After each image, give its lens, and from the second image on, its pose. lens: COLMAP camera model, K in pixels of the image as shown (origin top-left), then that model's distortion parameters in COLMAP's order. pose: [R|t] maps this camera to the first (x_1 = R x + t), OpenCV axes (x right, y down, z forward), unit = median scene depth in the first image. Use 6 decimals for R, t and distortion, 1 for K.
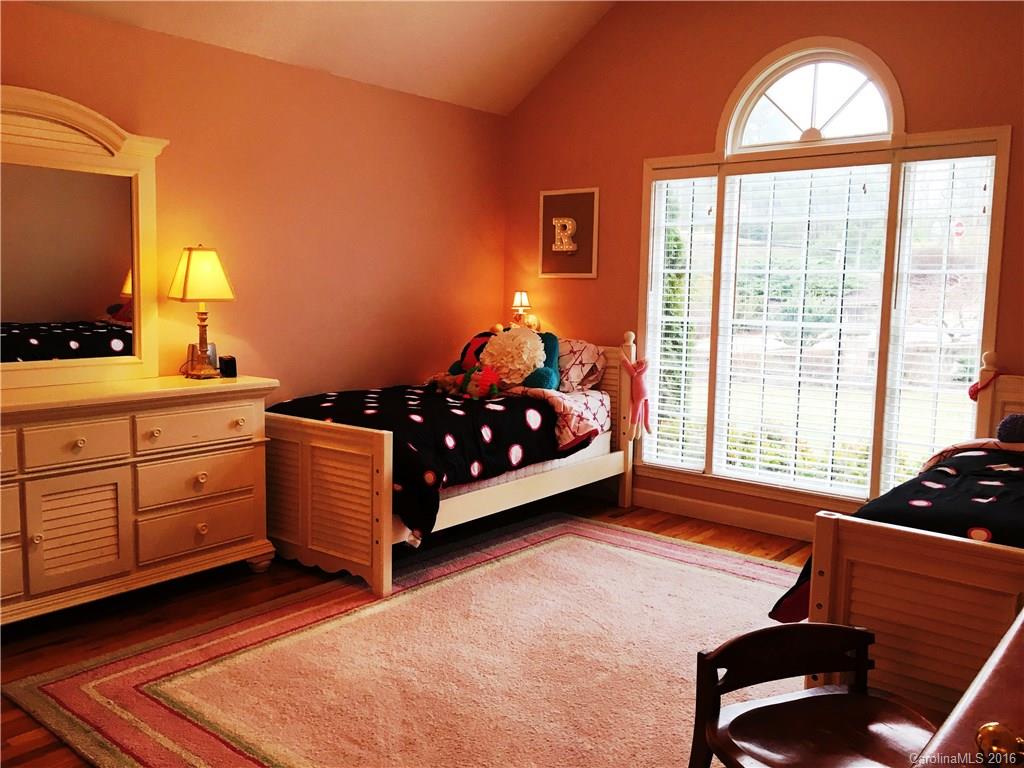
lens RADIAL K [[871.0, 0, 510.9], [0, 871.0, 384.5], [0, 0, 1]] dist [0.058721, -0.034429]
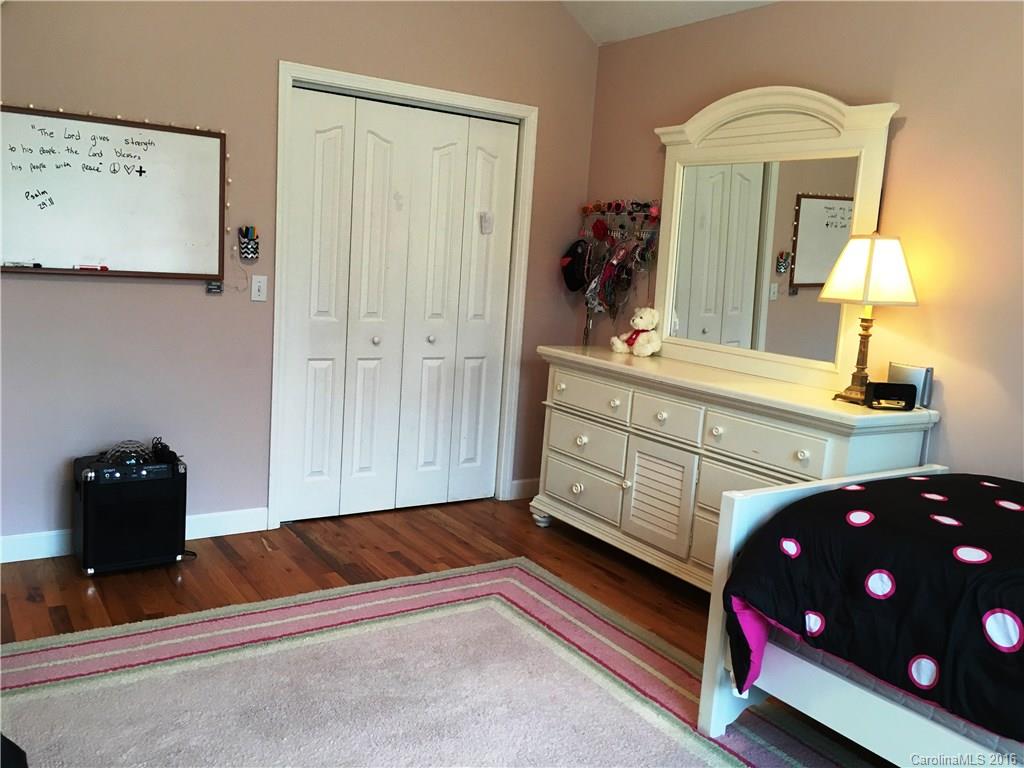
lens RADIAL K [[871.0, 0, 512.0], [0, 871.0, 378.5], [0, 0, 1]] dist [0.058721, -0.034429]
pose [[-0.301988, 0.098892, -0.948169, 0.561144], [-0.183266, 0.970031, 0.159542, -0.112188], [0.935530, 0.221947, -0.274814, 1.074584]]
